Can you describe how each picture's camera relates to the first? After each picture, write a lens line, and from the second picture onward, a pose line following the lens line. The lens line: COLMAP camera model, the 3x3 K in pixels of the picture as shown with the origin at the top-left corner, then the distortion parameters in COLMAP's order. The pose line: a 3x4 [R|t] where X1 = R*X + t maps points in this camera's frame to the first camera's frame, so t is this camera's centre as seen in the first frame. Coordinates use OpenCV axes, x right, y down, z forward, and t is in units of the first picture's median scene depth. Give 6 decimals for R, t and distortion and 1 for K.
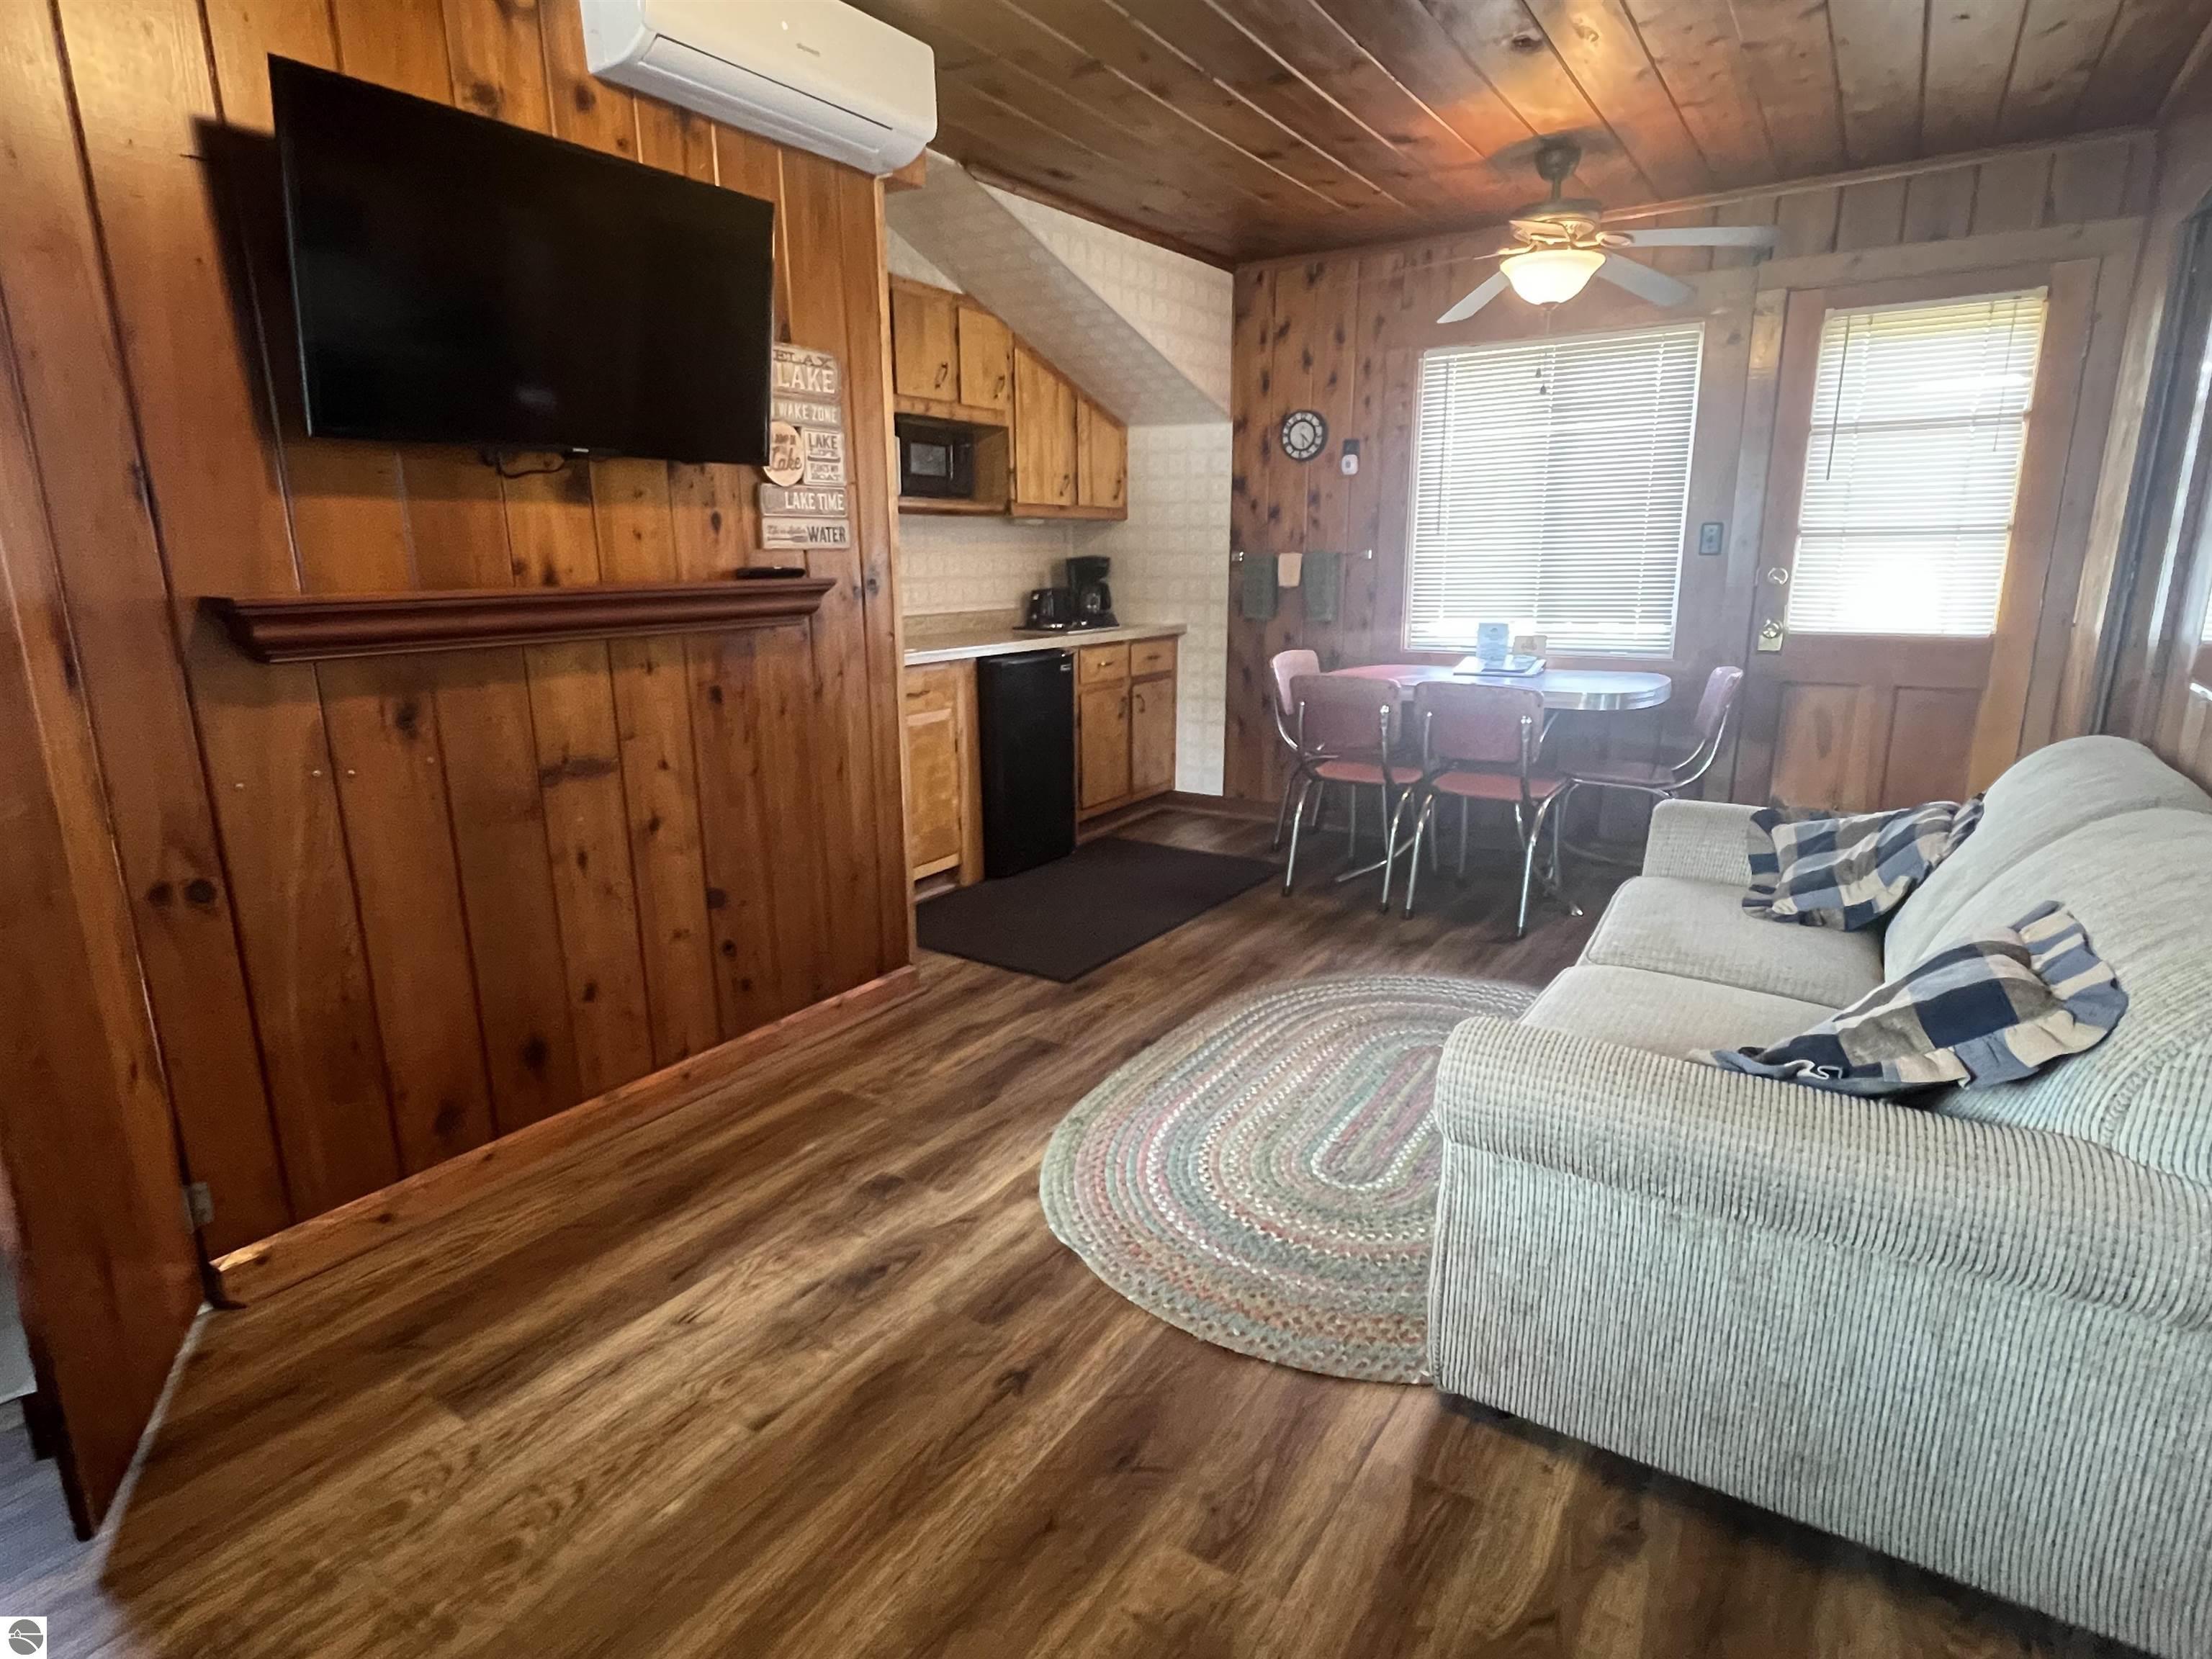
lens RADIAL K [[1157.4, 0, 1091.3], [0, 1157.4, 826.7], [0, 0, 1]] dist [-0.000177, -0.000157]
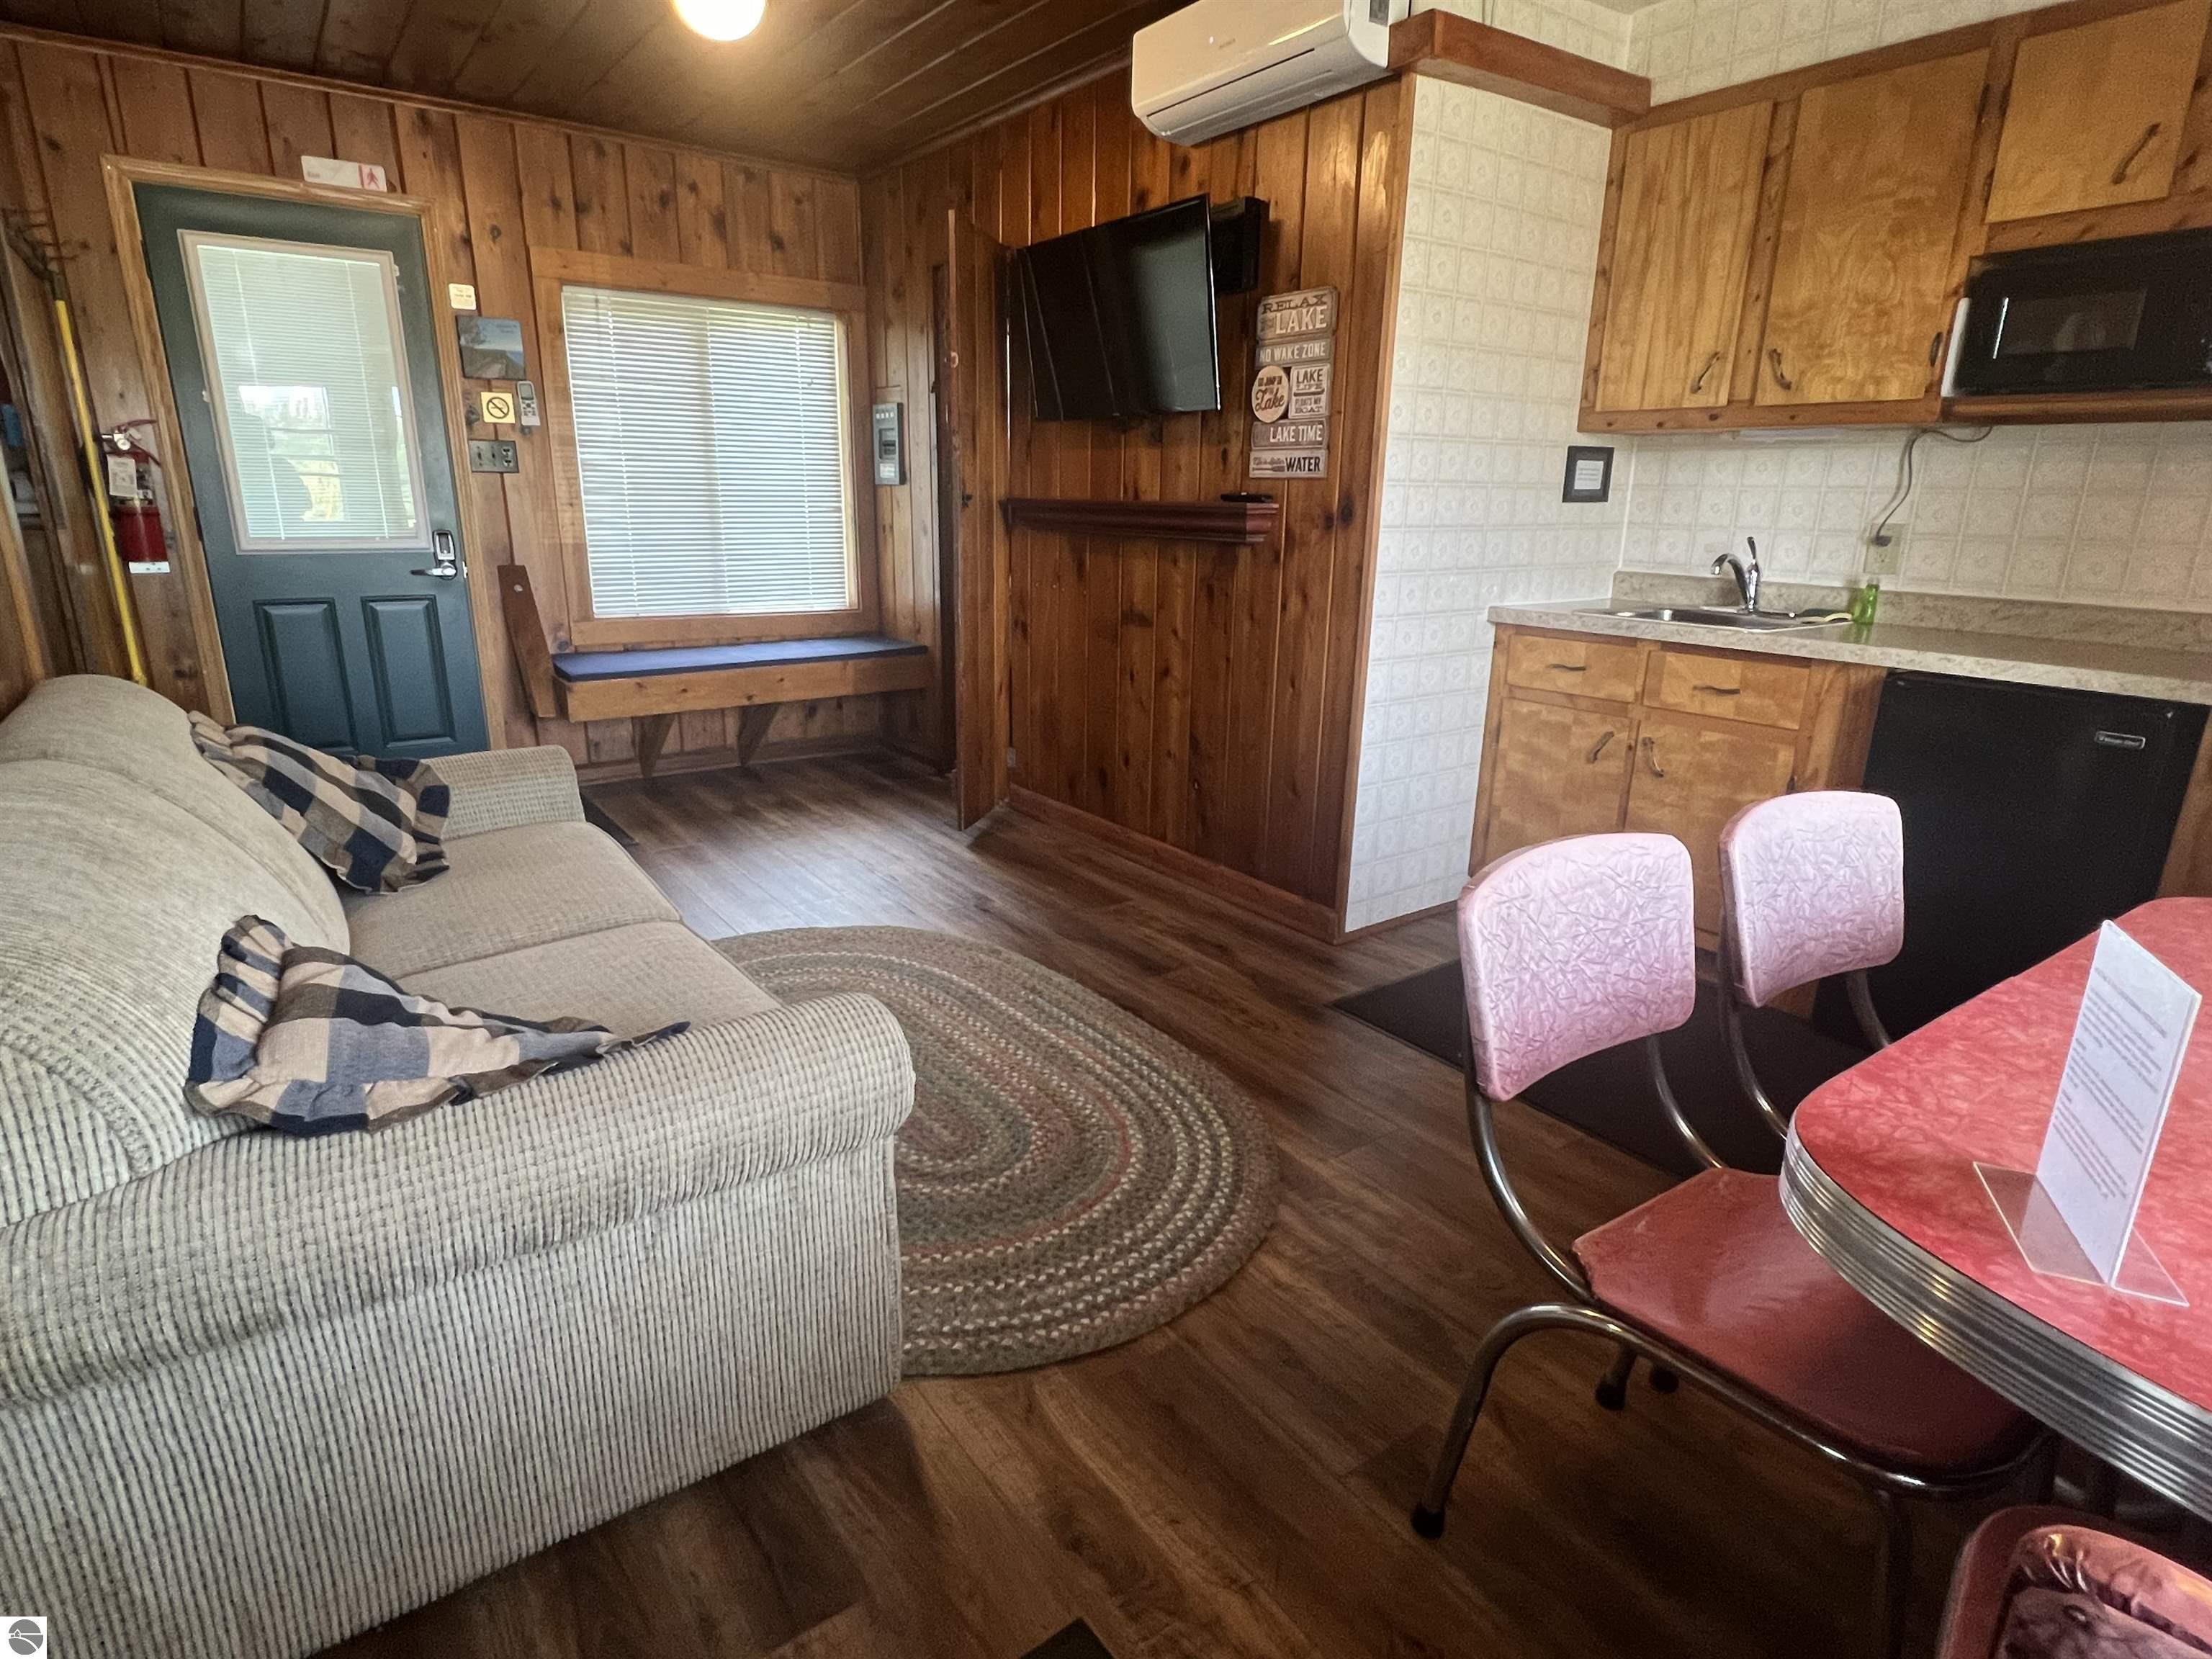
lens RADIAL K [[1157.4, 0, 1091.3], [0, 1157.4, 826.7], [0, 0, 1]] dist [-0.000177, -0.000157]
pose [[-0.348827, 0.266546, -0.898484, 0.938930], [-0.226822, 0.906189, 0.356893, -0.299892], [0.909325, 0.328290, -0.255645, 1.262960]]
